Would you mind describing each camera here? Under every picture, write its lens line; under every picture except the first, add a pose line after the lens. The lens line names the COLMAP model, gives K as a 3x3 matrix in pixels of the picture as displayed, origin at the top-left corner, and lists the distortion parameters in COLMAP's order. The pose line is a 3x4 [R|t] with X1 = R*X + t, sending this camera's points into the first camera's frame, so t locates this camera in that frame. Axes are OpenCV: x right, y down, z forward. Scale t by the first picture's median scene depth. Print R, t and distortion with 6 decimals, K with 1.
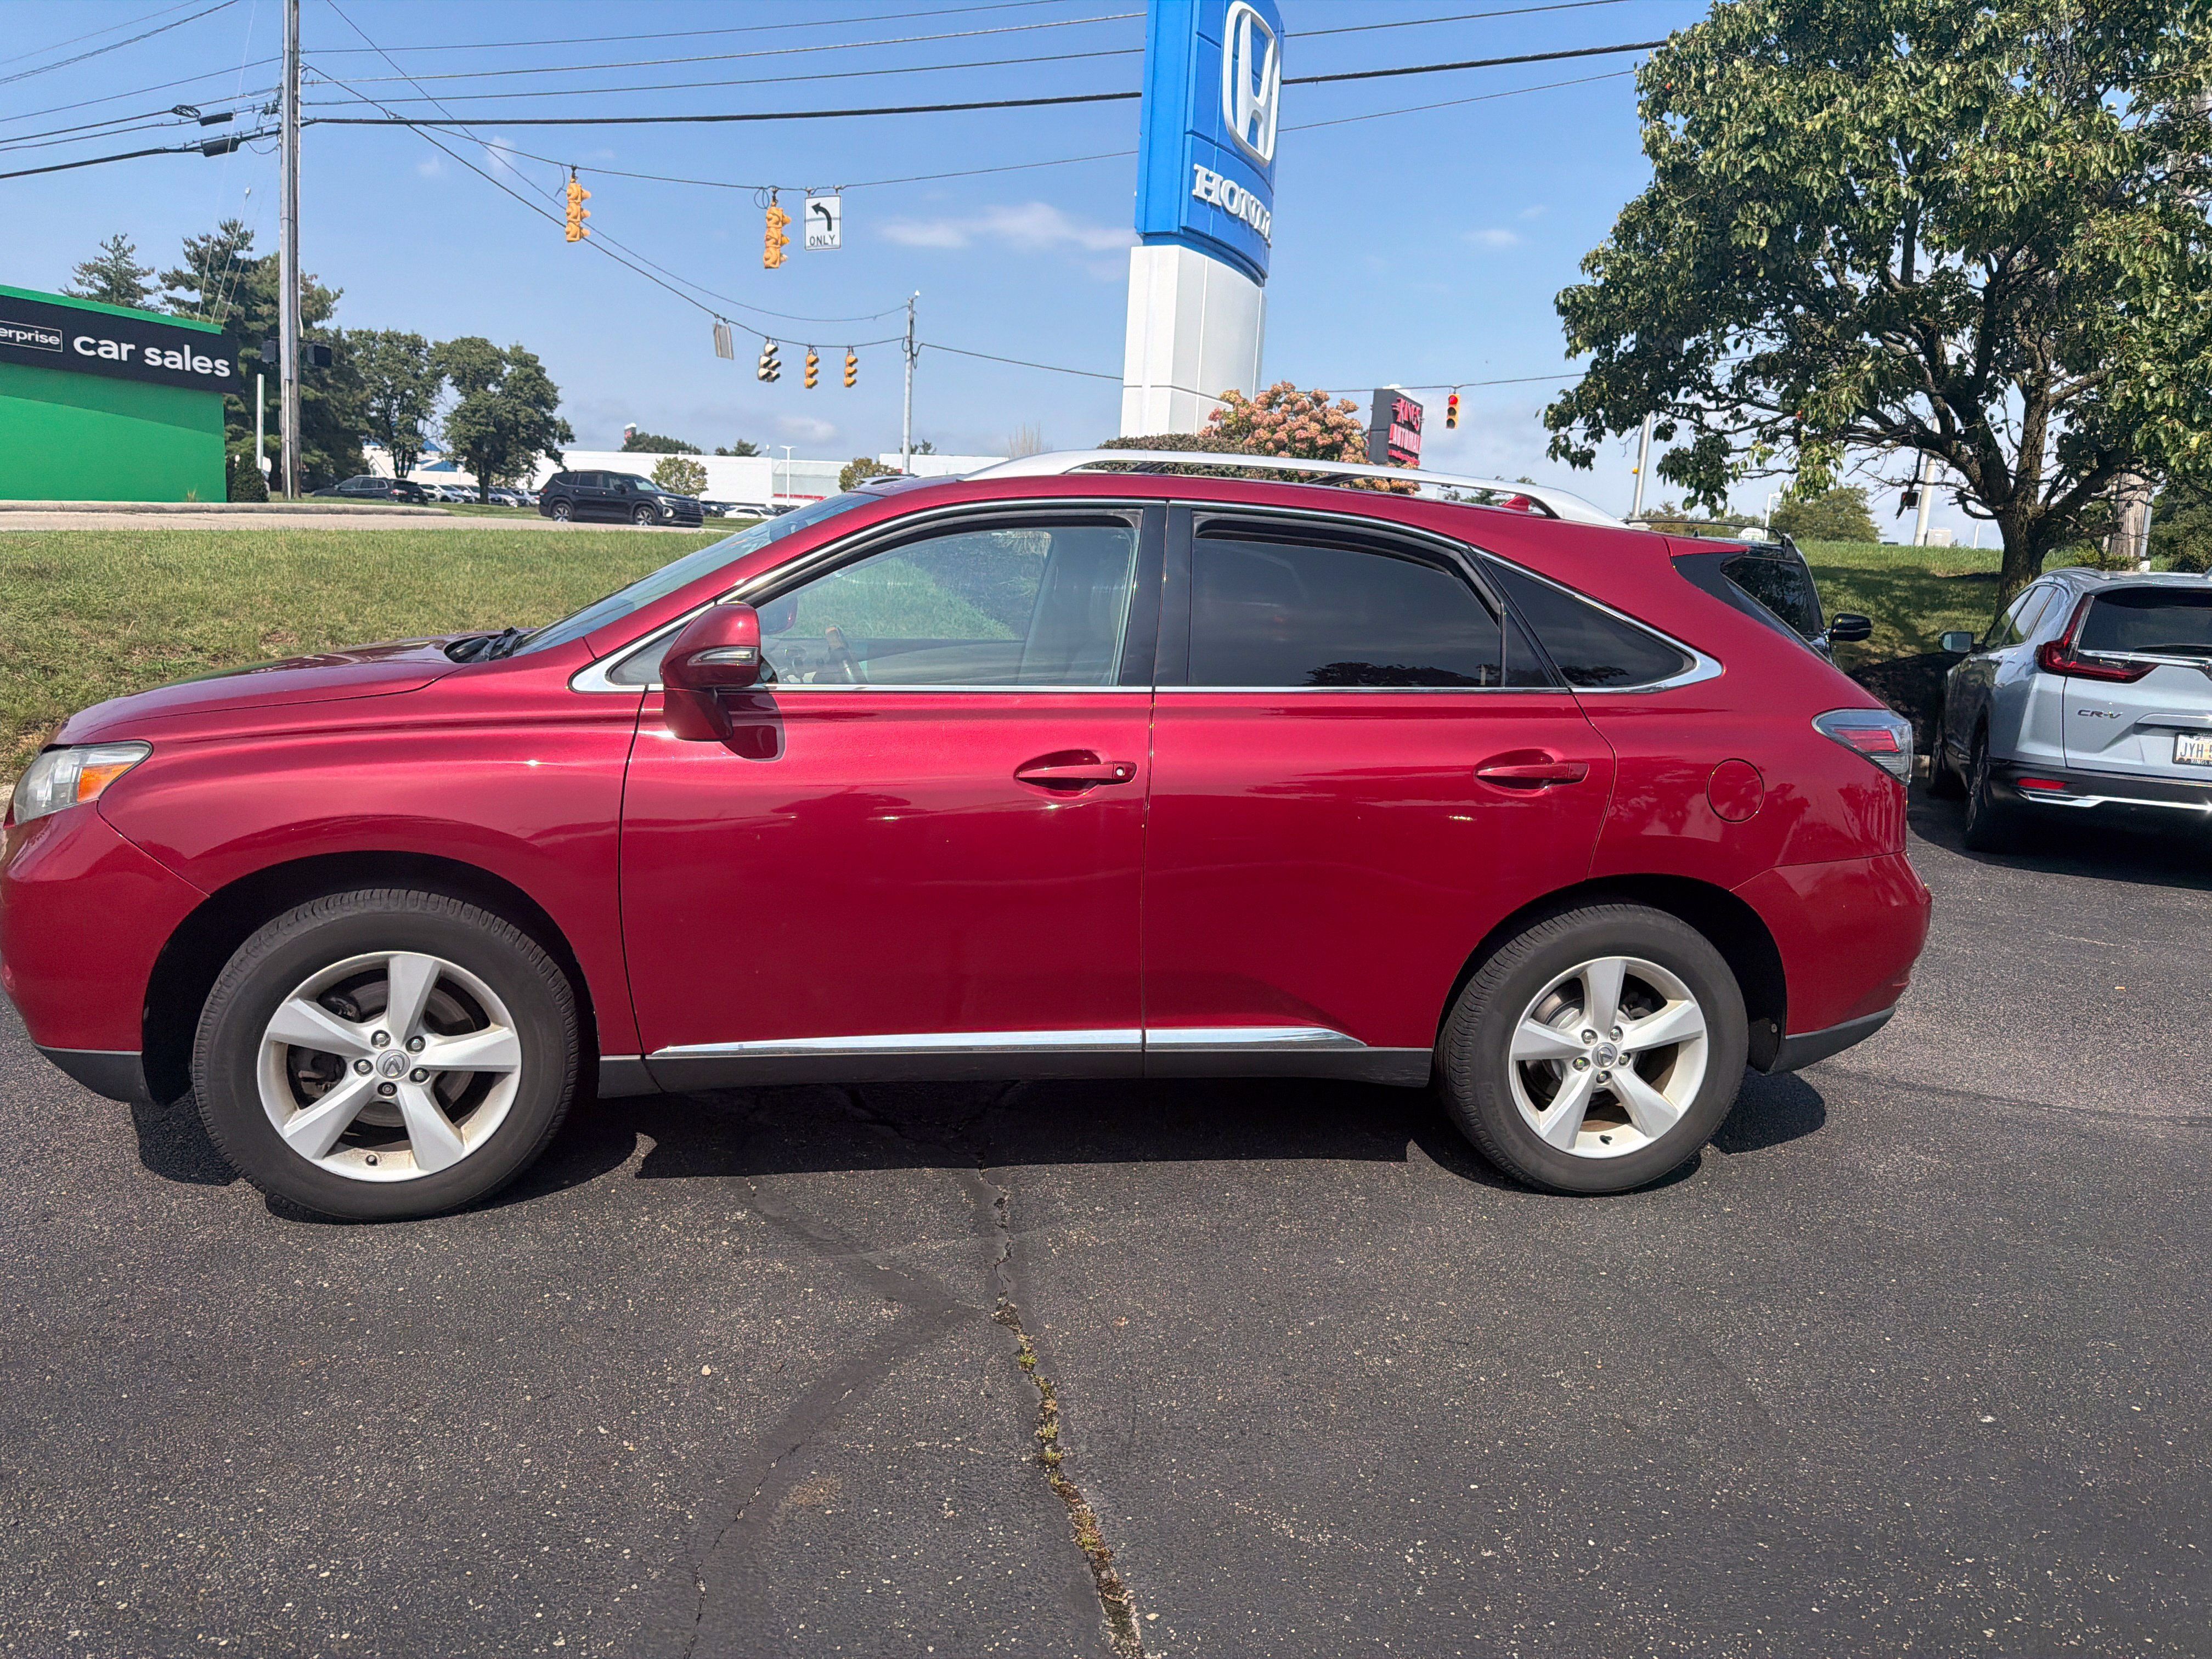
lens RADIAL K [[1553.3, 0, 1090.4], [0, 1553.3, 838.8], [0, 0, 1]] dist [0.034948, -0.041836]
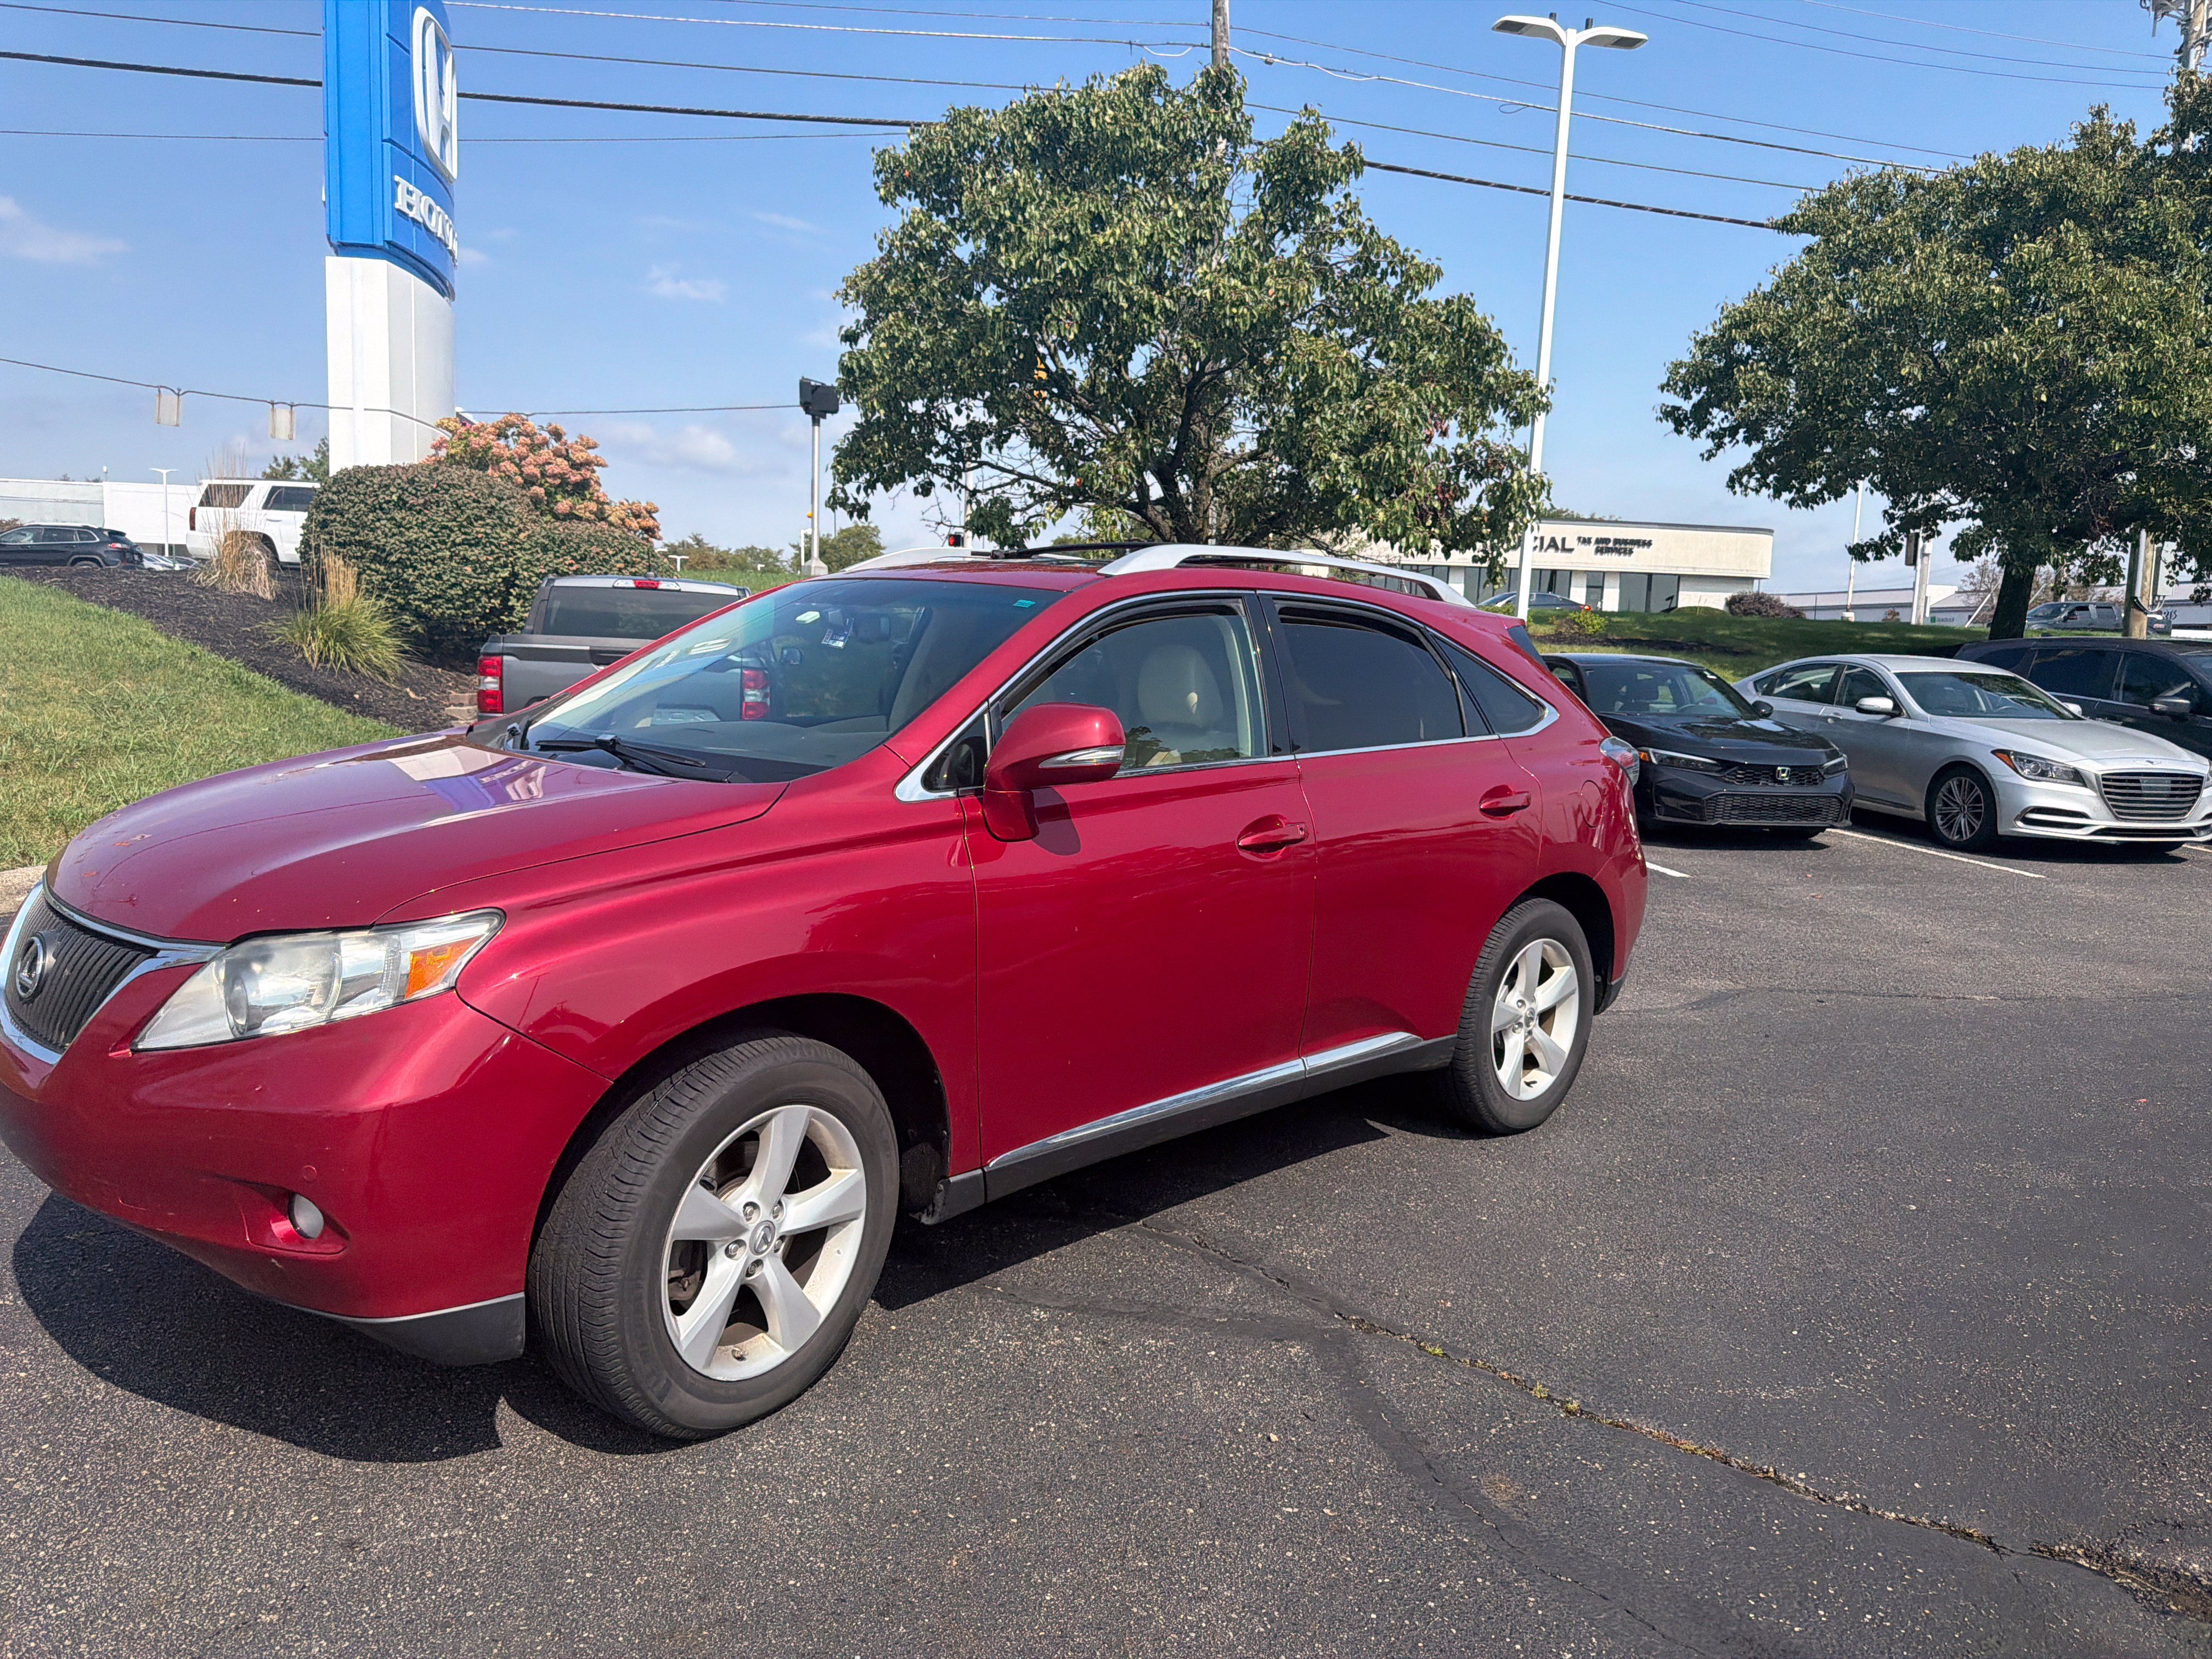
lens RADIAL K [[1553.3, 0, 1080.2], [0, 1553.3, 830.6], [0, 0, 1]] dist [0.034948, -0.041836]
pose [[0.826682, -0.093538, 0.554840, -0.238073], [0.105703, 0.994346, 0.010141, -0.023567], [-0.552652, 0.050265, 0.831895, 0.047094]]
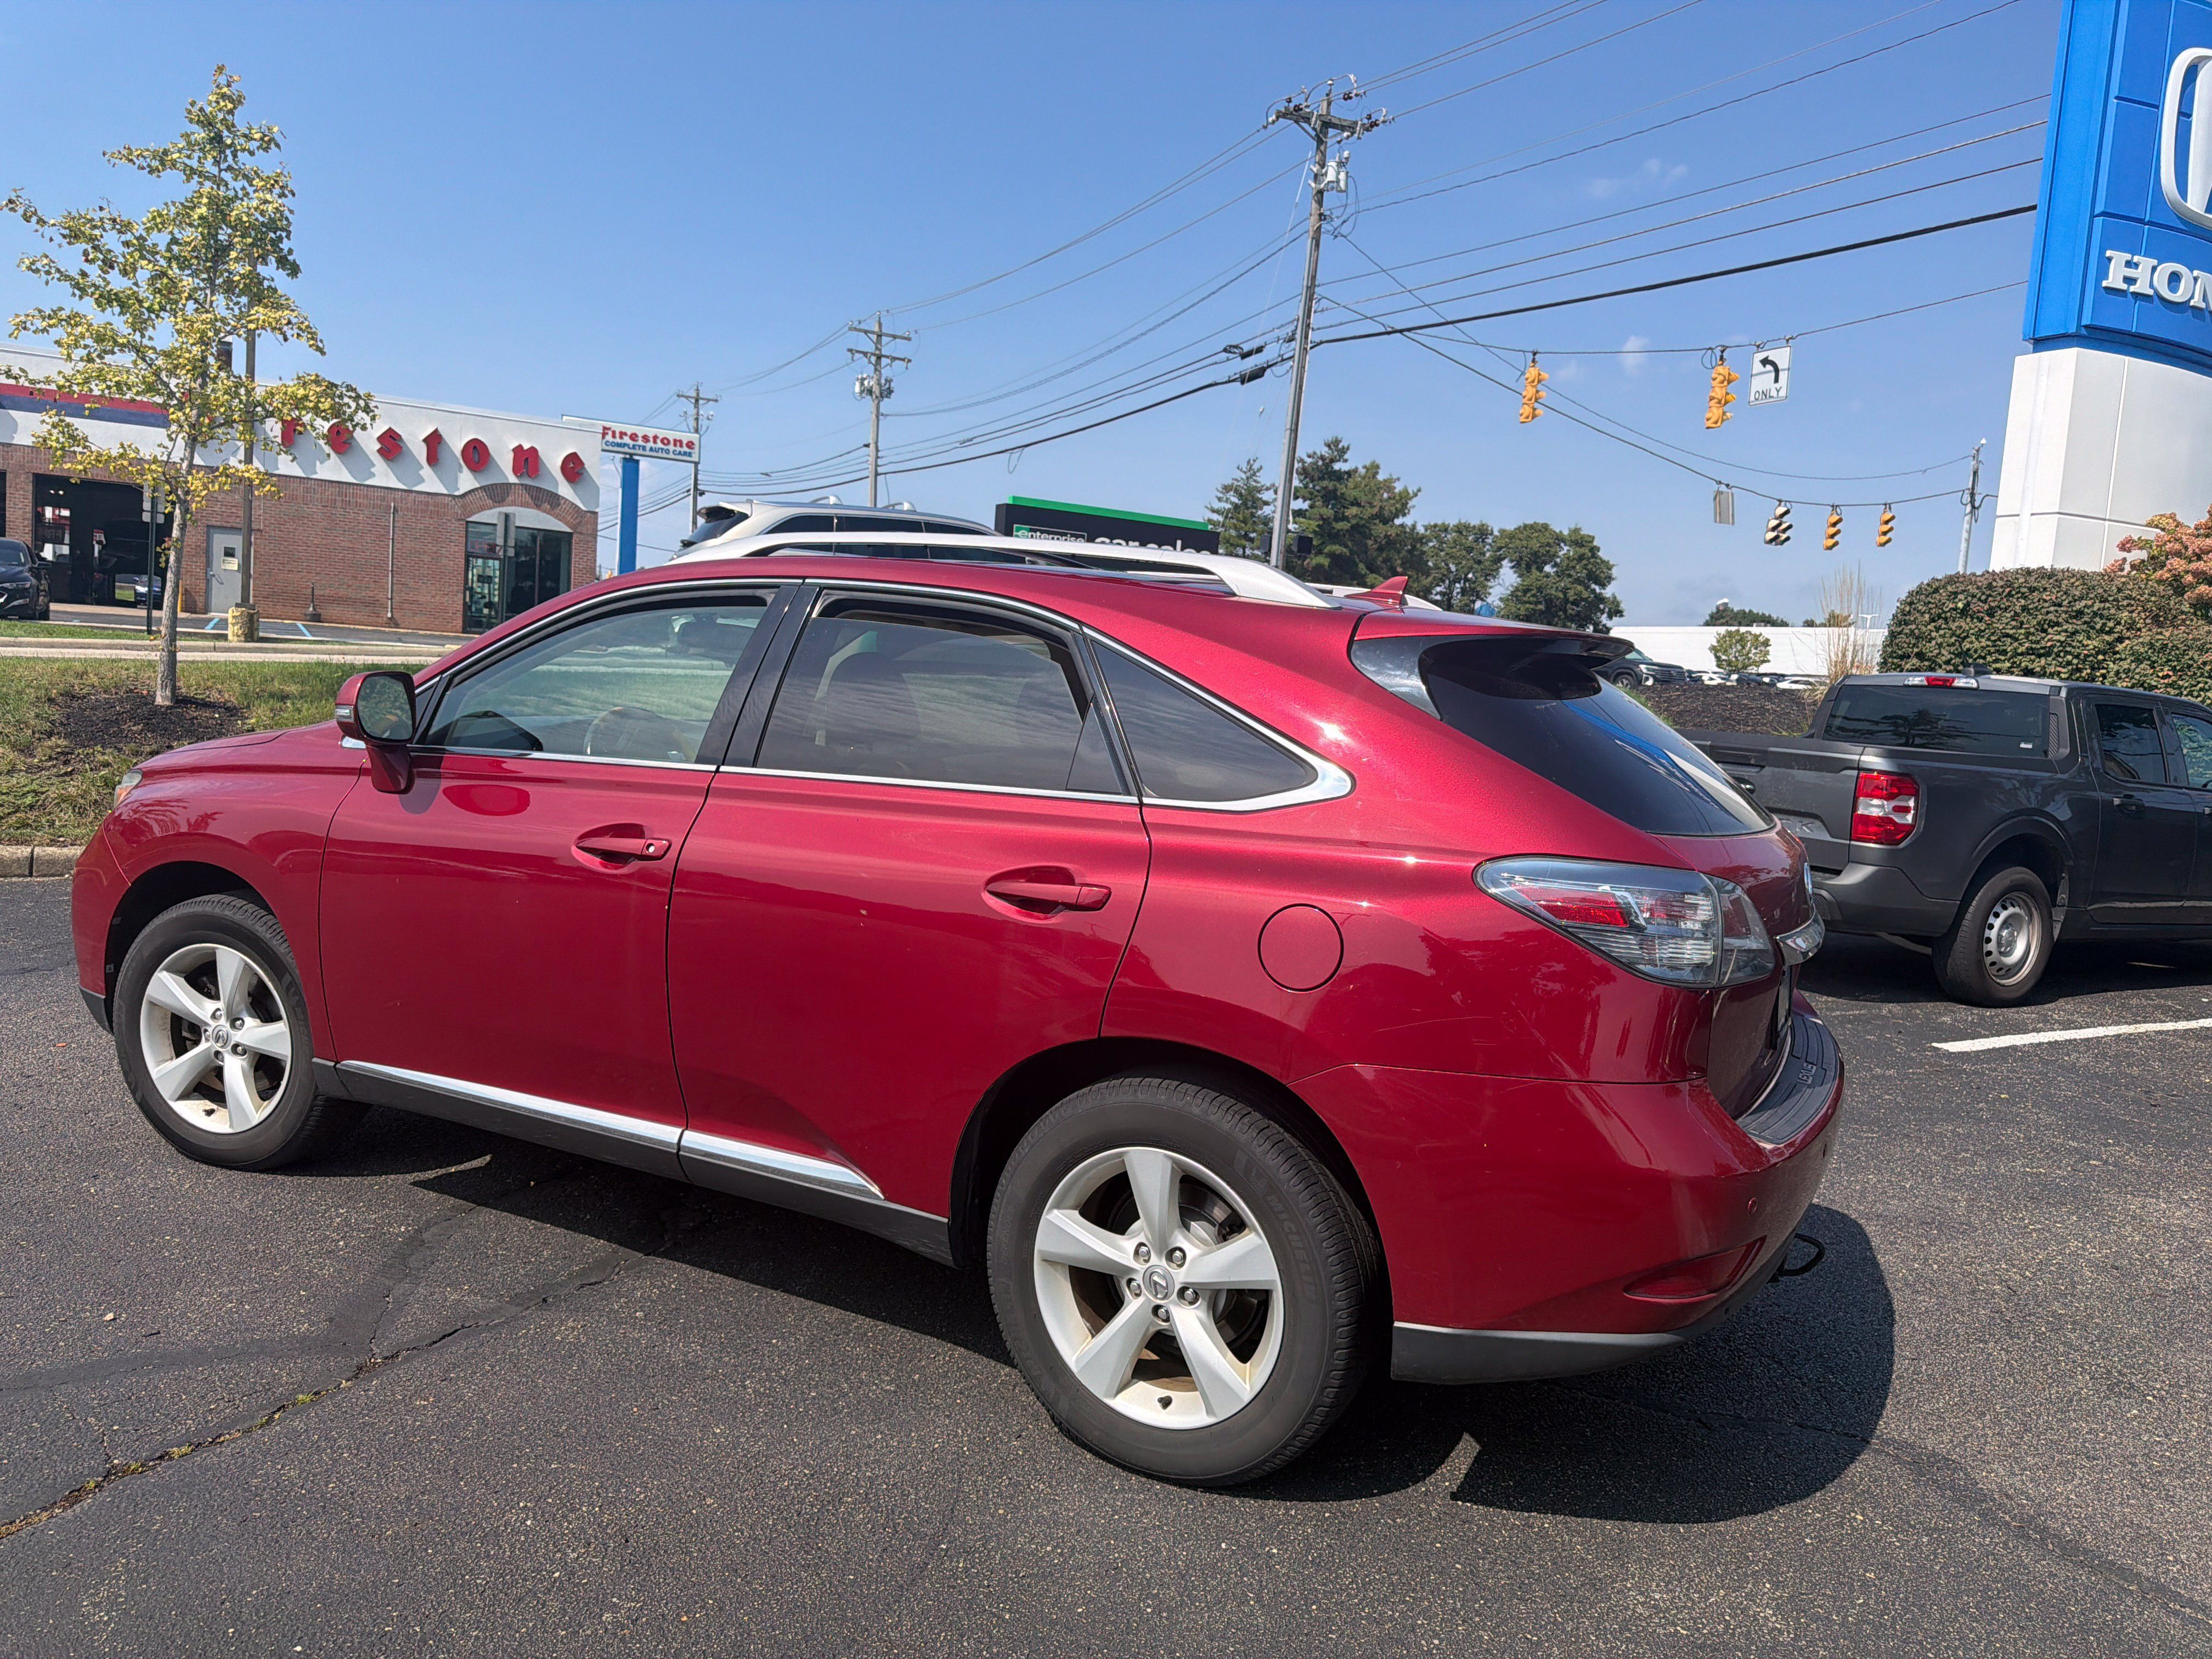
lens RADIAL K [[1553.3, 0, 1091.8], [0, 1553.3, 823.9], [0, 0, 1]] dist [0.034948, -0.041836]
pose [[0.790077, 0.060890, -0.609976, 0.266006], [-0.132706, 0.988447, -0.073219, -0.007734], [0.598471, 0.138796, 0.789030, 0.126100]]
